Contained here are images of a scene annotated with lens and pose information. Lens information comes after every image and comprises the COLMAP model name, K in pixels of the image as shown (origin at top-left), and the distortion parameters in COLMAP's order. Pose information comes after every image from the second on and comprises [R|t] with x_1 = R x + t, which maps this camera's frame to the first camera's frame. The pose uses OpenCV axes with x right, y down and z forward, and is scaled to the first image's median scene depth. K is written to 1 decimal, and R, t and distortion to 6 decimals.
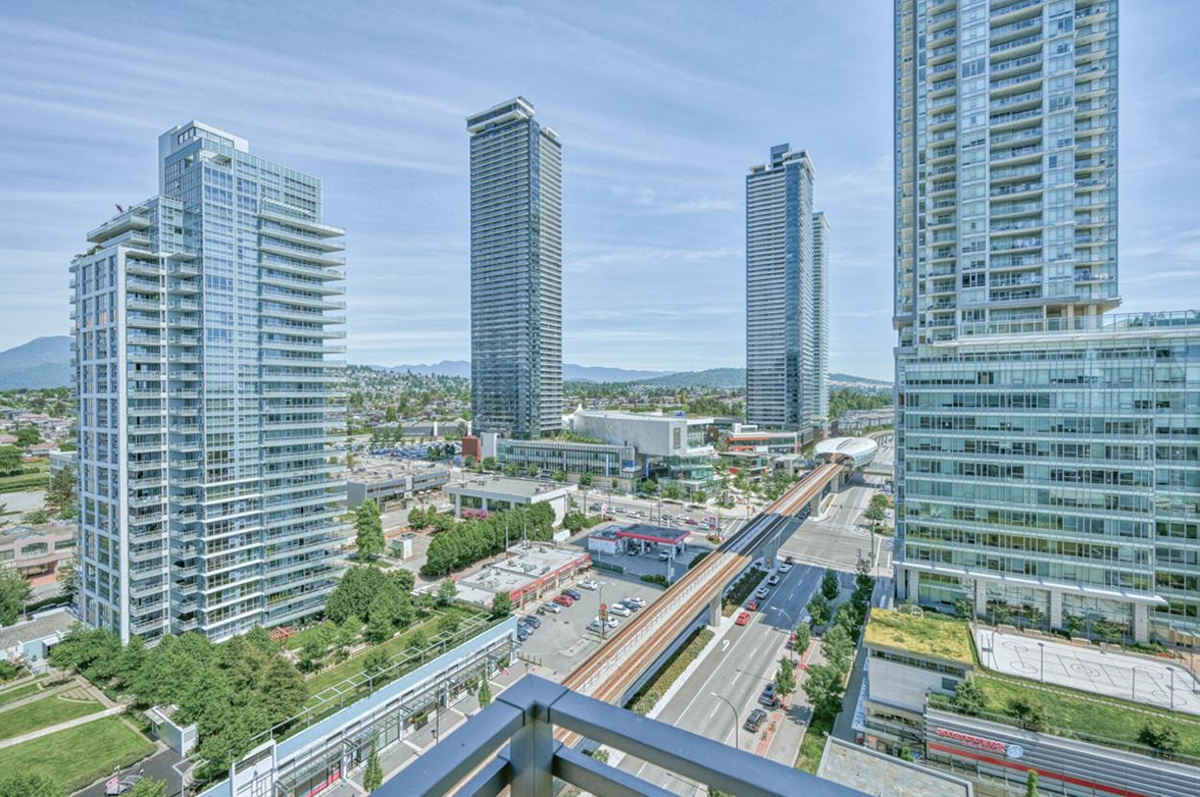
lens RADIAL K [[513.8, 0, 599.2], [0, 513.8, 396.6], [0, 0, 1]] dist [-0.002948, -0.000526]
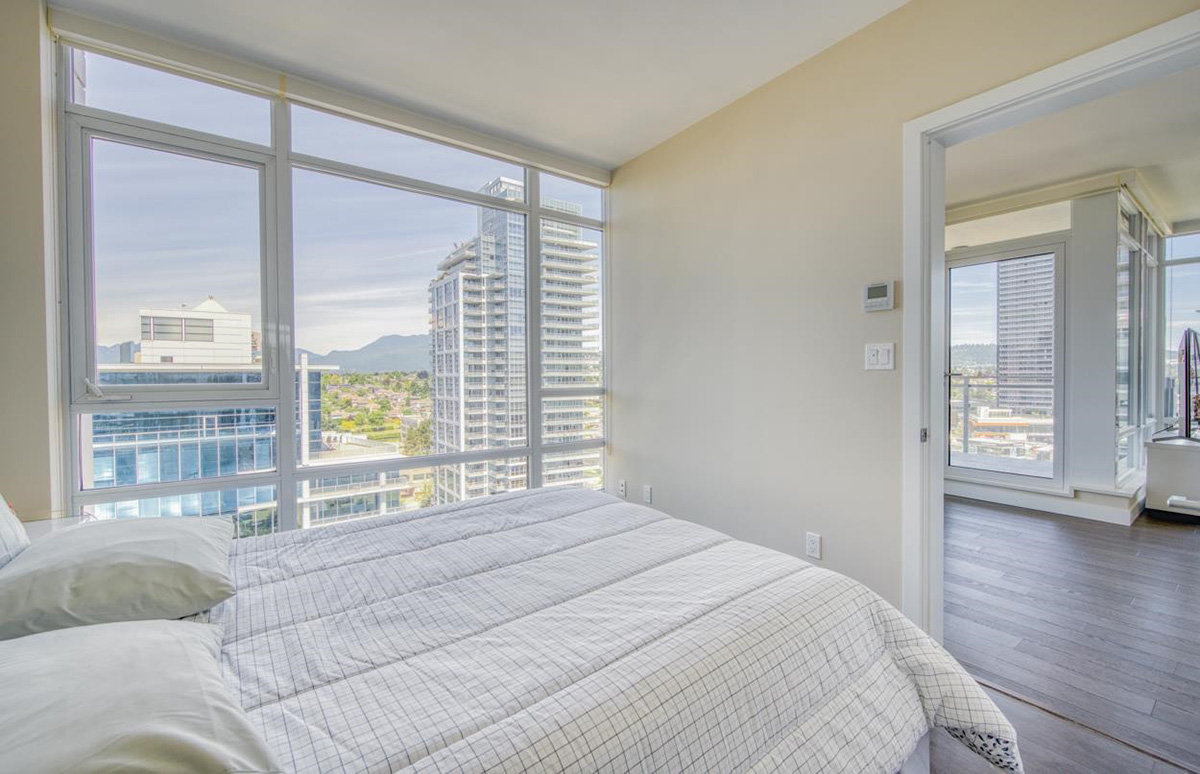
lens RADIAL K [[486.1, 0, 603.9], [0, 486.1, 381.8], [0, 0, 1]] dist [0.000045, -0.000172]
pose [[0.919540, 0.002180, -0.392991, -0.012615], [0.001102, 0.999966, 0.008126, 0.006126], [0.392996, -0.007905, 0.919506, -0.099696]]
